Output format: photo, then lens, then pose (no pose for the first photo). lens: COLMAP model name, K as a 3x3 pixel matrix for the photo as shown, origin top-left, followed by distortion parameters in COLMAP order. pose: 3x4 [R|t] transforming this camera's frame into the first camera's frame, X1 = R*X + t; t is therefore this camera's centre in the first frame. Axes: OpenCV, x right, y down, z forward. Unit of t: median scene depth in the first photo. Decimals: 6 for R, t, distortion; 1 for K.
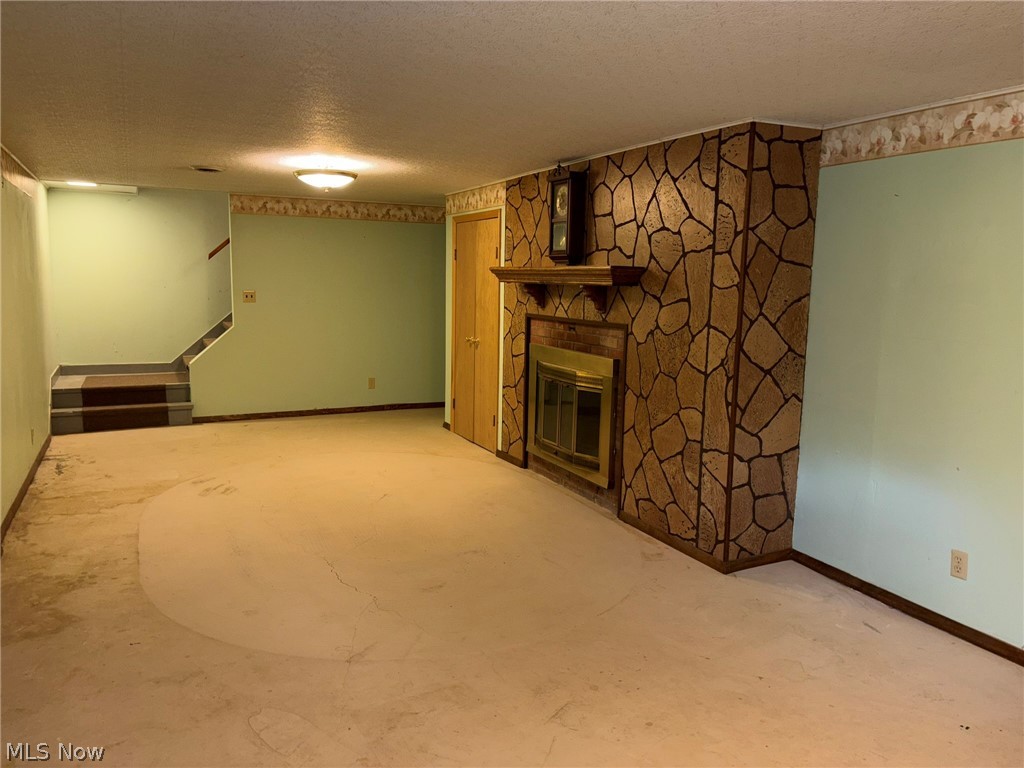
lens RADIAL K [[770.7, 0, 510.6], [0, 770.7, 385.6], [0, 0, 1]] dist [0.056936, -0.056885]
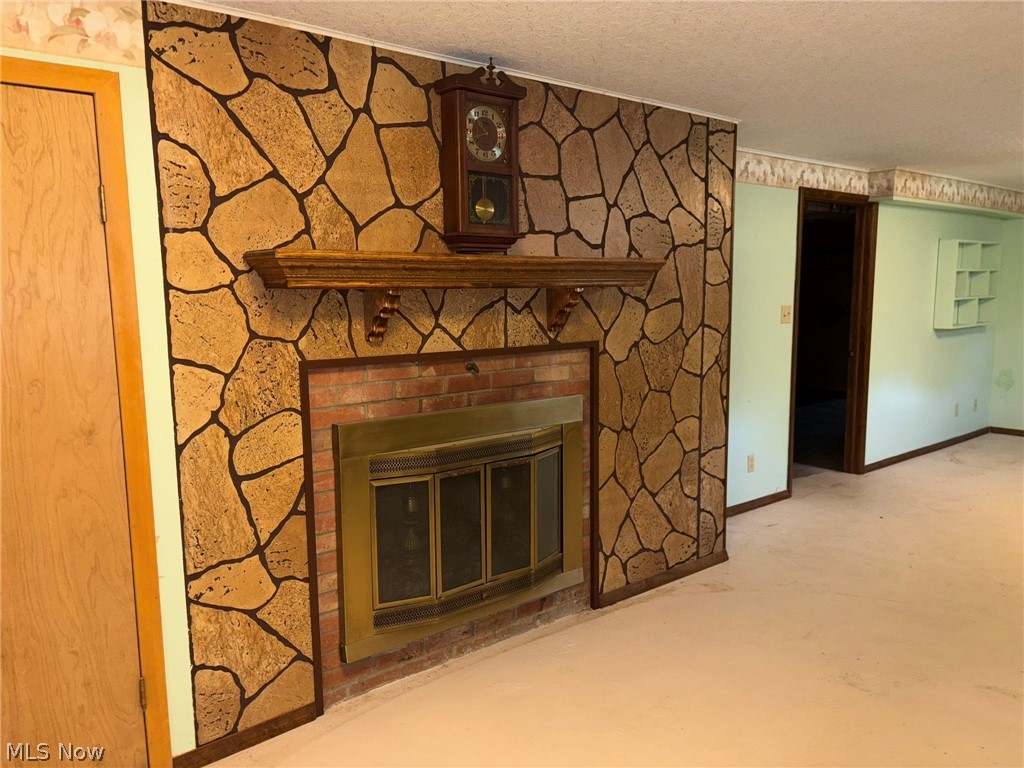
lens RADIAL K [[770.7, 0, 501.7], [0, 770.7, 398.9], [0, 0, 1]] dist [0.056936, -0.056885]
pose [[-0.234012, -0.143485, 0.961588, -0.545838], [0.149458, 0.971984, 0.181408, -0.176272], [-0.960677, 0.186168, -0.206011, 1.287938]]
